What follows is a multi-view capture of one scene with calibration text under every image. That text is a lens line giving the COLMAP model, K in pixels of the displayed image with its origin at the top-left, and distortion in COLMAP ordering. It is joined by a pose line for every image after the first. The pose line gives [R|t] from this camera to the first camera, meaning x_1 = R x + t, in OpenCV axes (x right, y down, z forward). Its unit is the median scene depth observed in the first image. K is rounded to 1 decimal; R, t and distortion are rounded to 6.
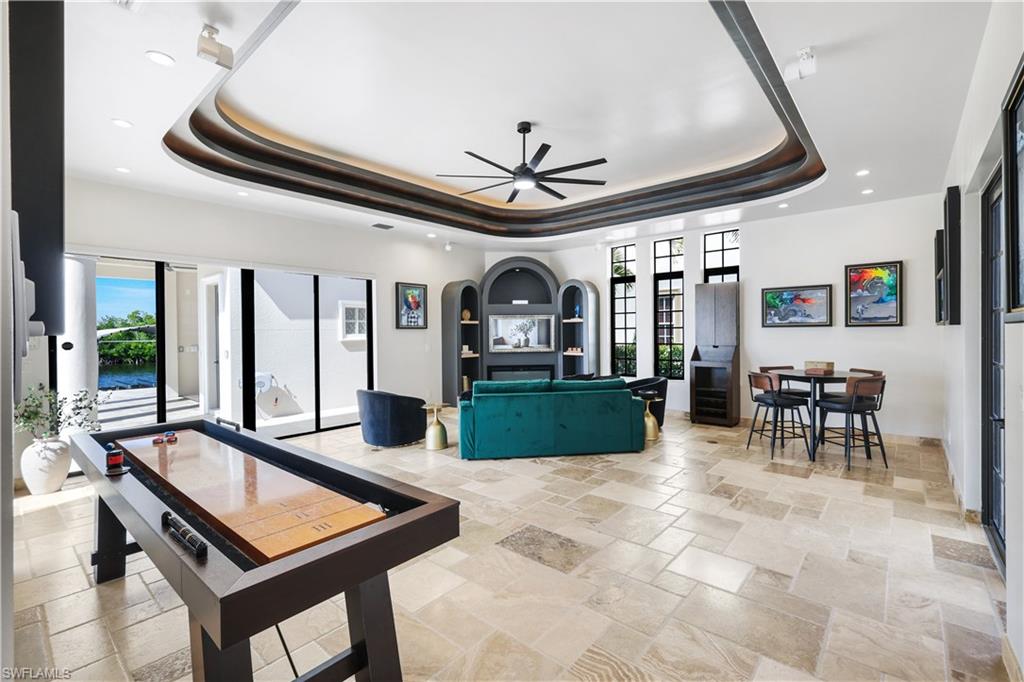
lens RADIAL K [[451.2, 0, 513.5], [0, 451.2, 337.4], [0, 0, 1]] dist [-0.000944, -0.000199]
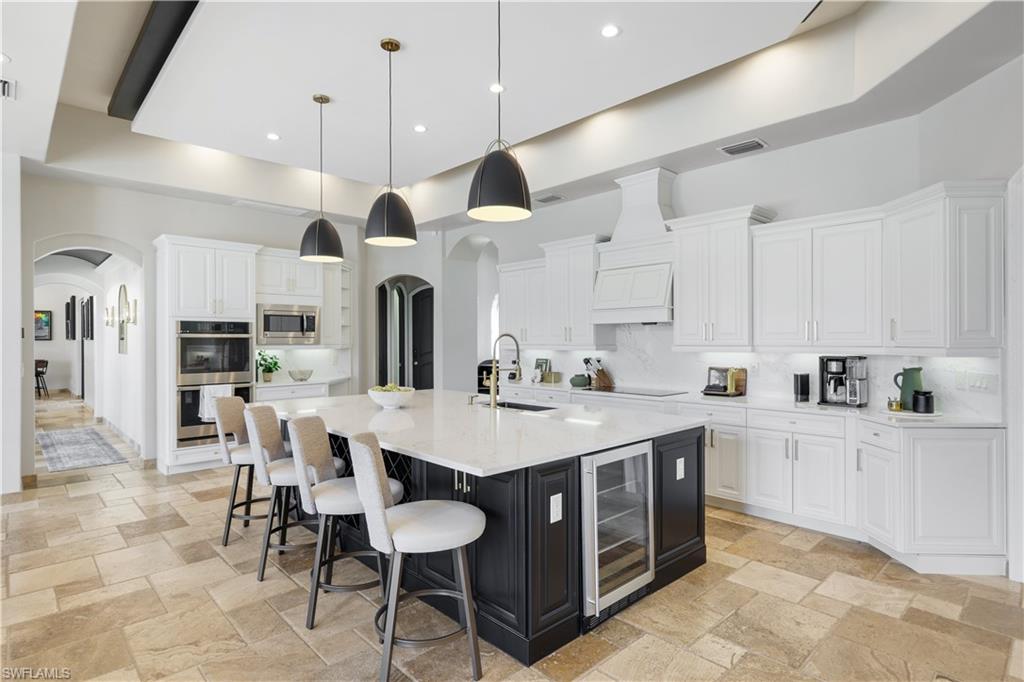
lens RADIAL K [[533.0, 0, 512.4], [0, 533.0, 336.1], [0, 0, 1]] dist [0.001544, 0.000958]
pose [[0.097749, 0.014894, 0.995100, -1.563139], [0.009817, 0.999825, -0.015929, 0.020577], [-0.995163, 0.011326, 0.097585, -1.550289]]
